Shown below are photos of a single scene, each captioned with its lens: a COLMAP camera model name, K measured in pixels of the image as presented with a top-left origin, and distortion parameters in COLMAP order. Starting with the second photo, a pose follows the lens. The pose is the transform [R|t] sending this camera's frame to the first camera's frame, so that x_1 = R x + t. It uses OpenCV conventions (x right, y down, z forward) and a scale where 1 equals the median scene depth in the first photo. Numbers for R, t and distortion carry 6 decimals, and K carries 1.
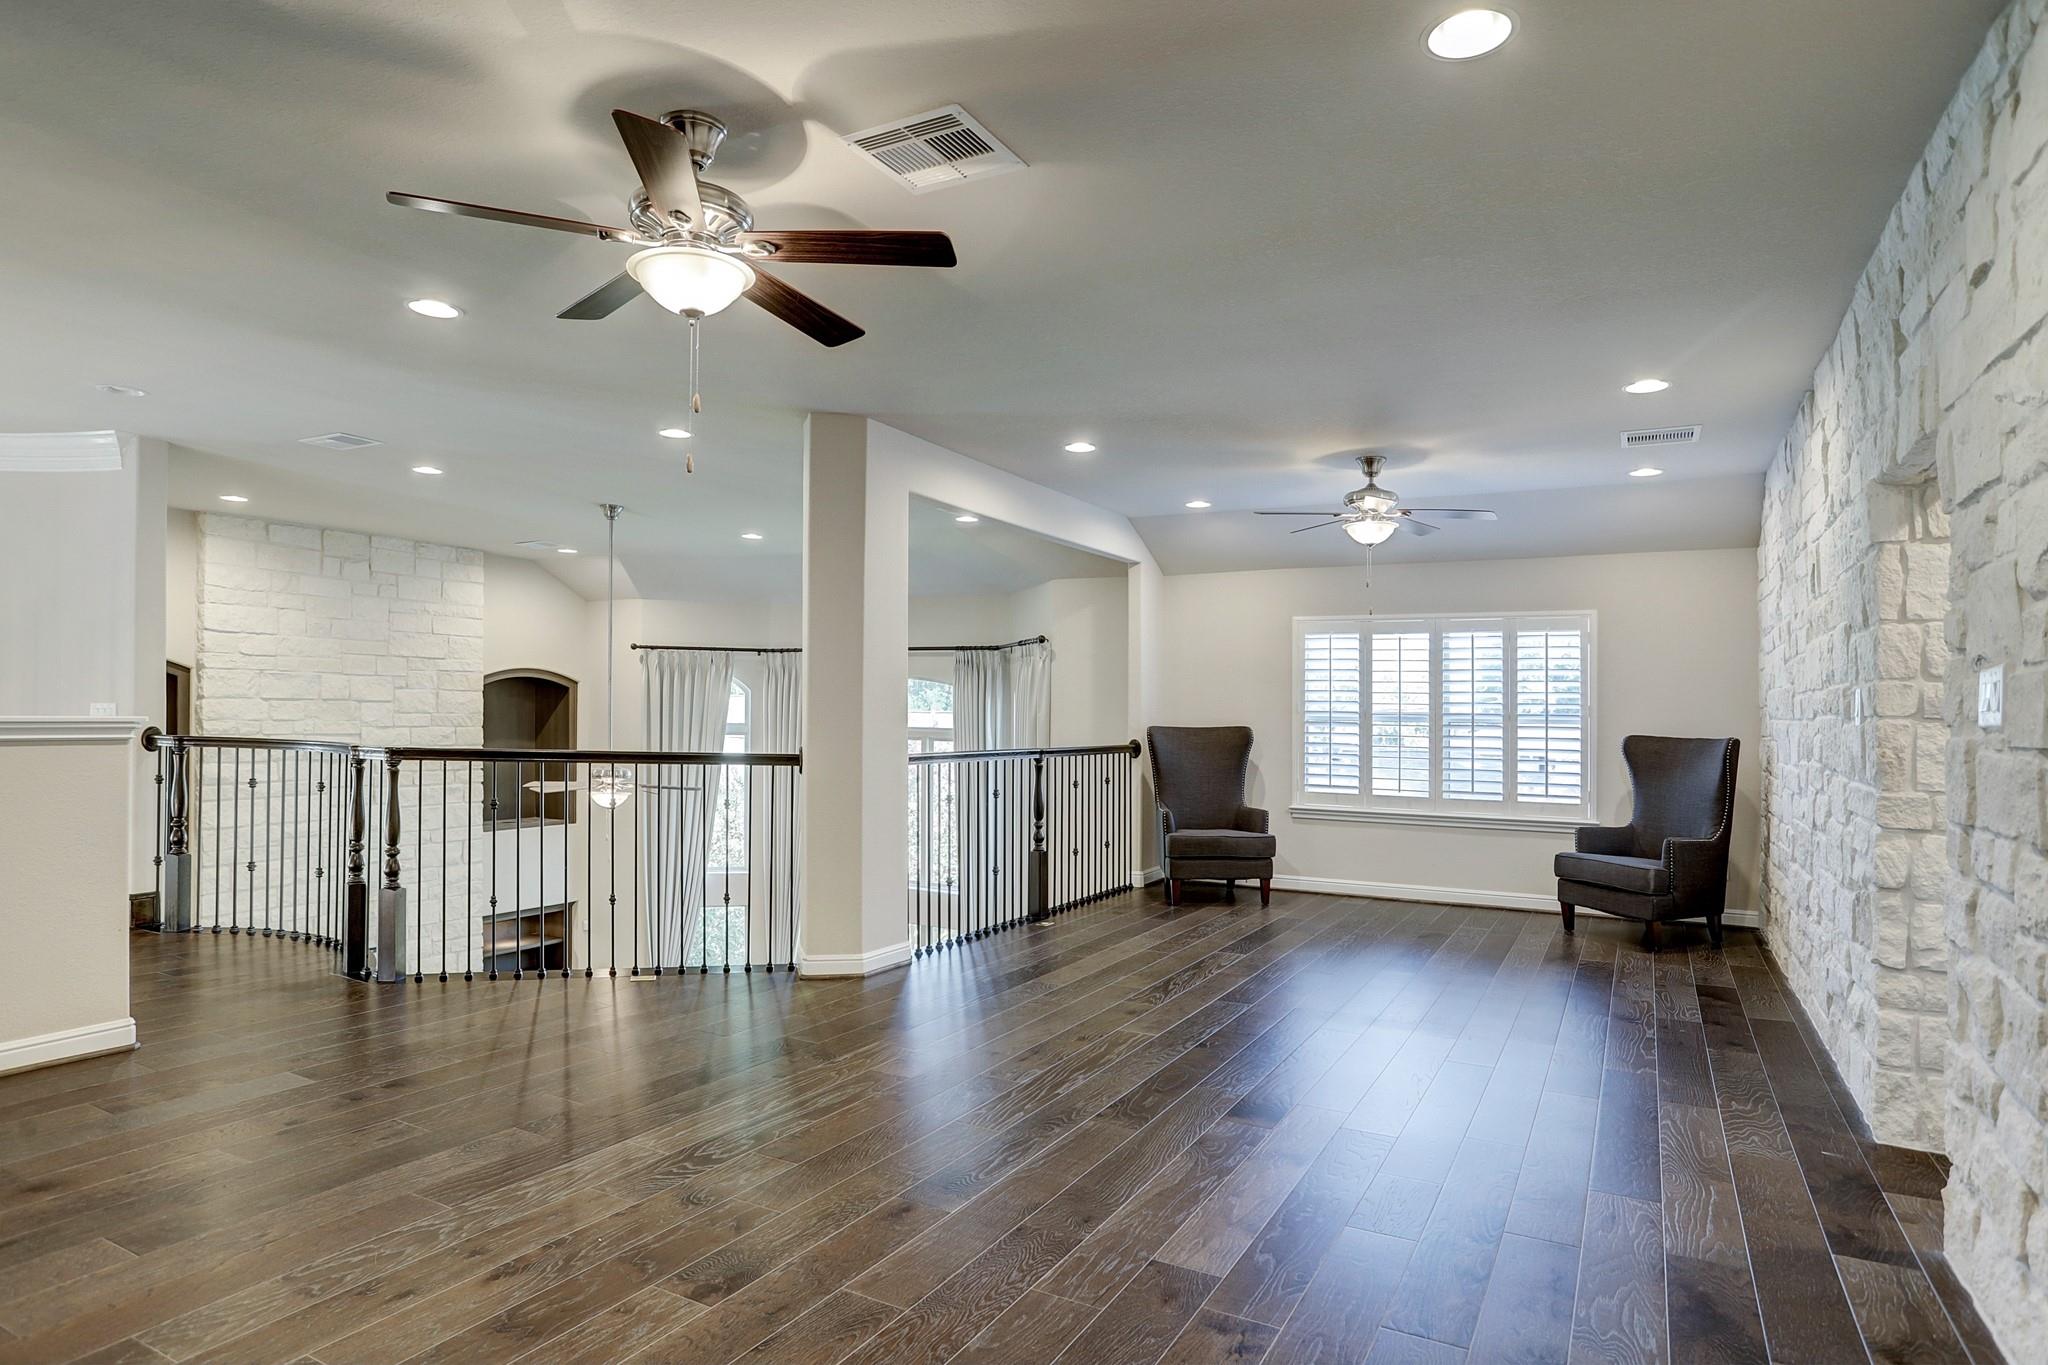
lens RADIAL K [[1165.5, 0, 1019.5], [0, 1165.5, 684.0], [0, 0, 1]] dist [-0.032223, 0.000137]
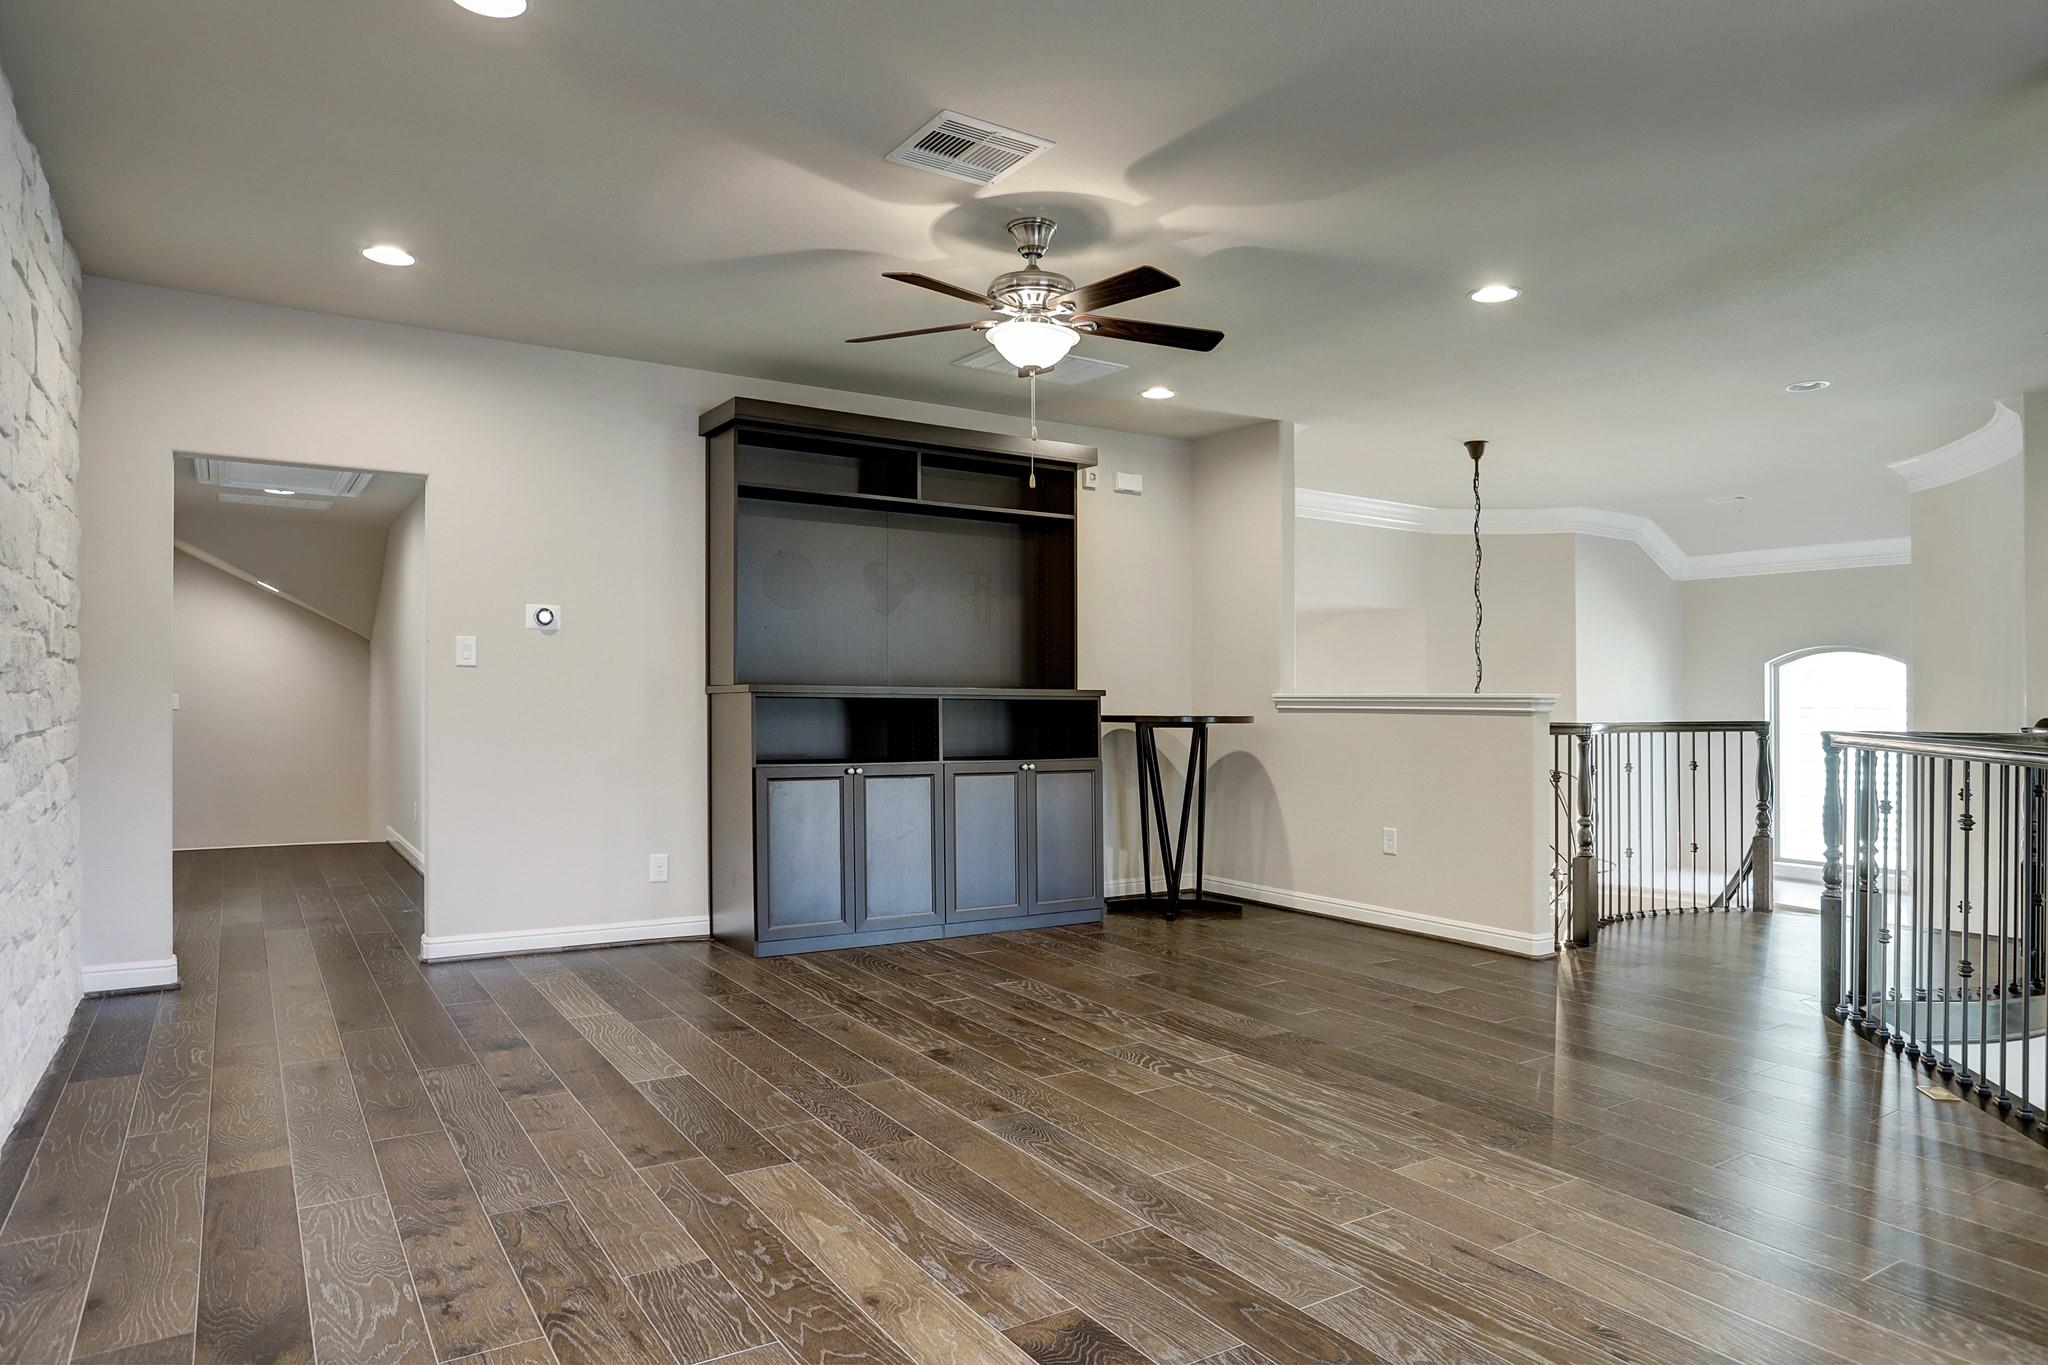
lens RADIAL K [[1271.2, 0, 1014.5], [0, 1271.2, 728.0], [0, 0, 1]] dist [-0.029984, -0.000432]
pose [[-0.495317, -0.002857, -0.868708, 0.917533], [0.005024, 0.999968, -0.006154, 0.096817], [0.868698, -0.007413, -0.495287, 1.573174]]
